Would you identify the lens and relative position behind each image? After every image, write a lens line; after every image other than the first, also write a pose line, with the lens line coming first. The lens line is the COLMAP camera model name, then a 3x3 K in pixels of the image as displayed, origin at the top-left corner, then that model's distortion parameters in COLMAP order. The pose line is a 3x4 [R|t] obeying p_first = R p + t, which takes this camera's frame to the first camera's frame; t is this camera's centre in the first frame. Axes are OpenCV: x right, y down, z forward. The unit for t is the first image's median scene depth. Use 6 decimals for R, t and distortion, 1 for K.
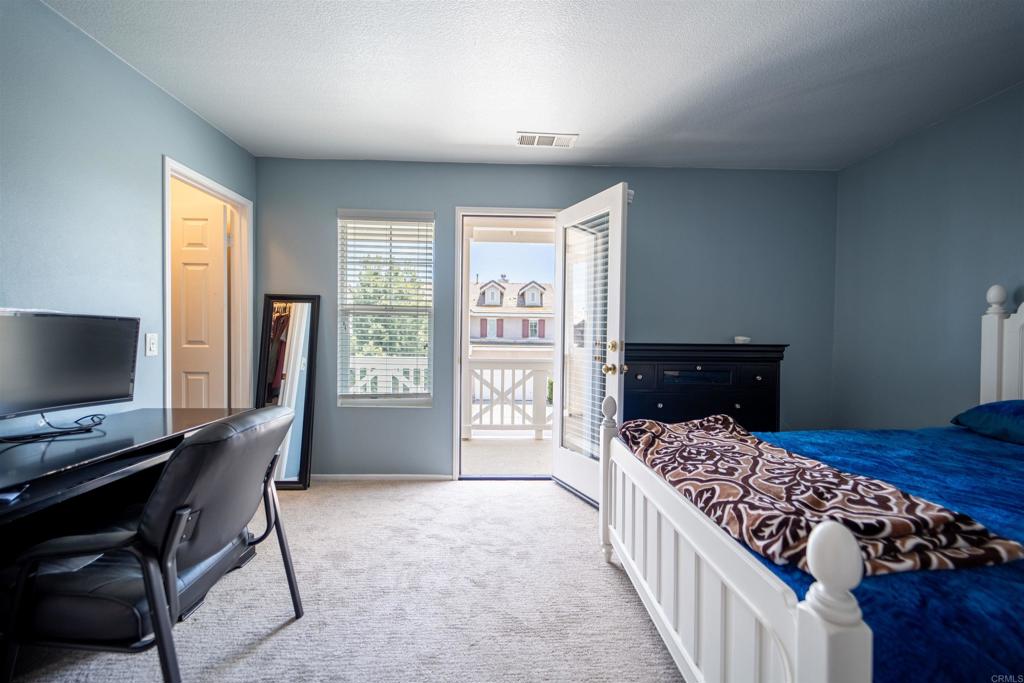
lens RADIAL K [[403.2, 0, 512.0], [0, 403.2, 341.5], [0, 0, 1]] dist [0.000682, 0.000002]
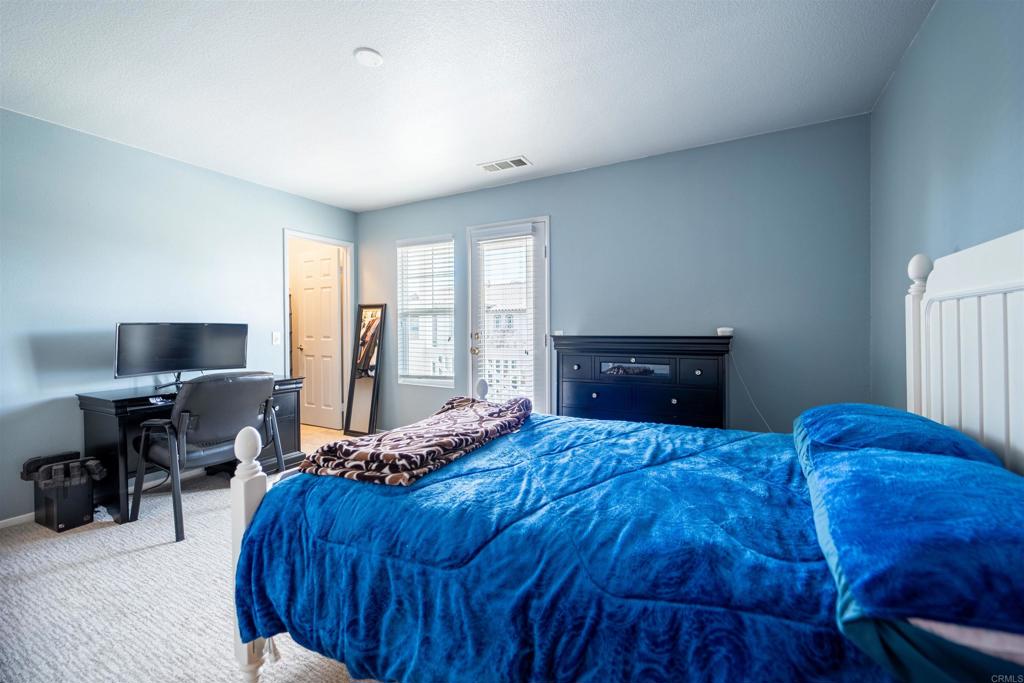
lens RADIAL K [[408.9, 0, 512.0], [0, 408.9, 341.5], [0, 0, 1]] dist [-0.001462, -0.000157]
pose [[0.865806, 0.001068, -0.500378, 0.627013], [0.005884, 0.999907, 0.012316, 0.004538], [0.500345, -0.013608, 0.865719, -0.026598]]
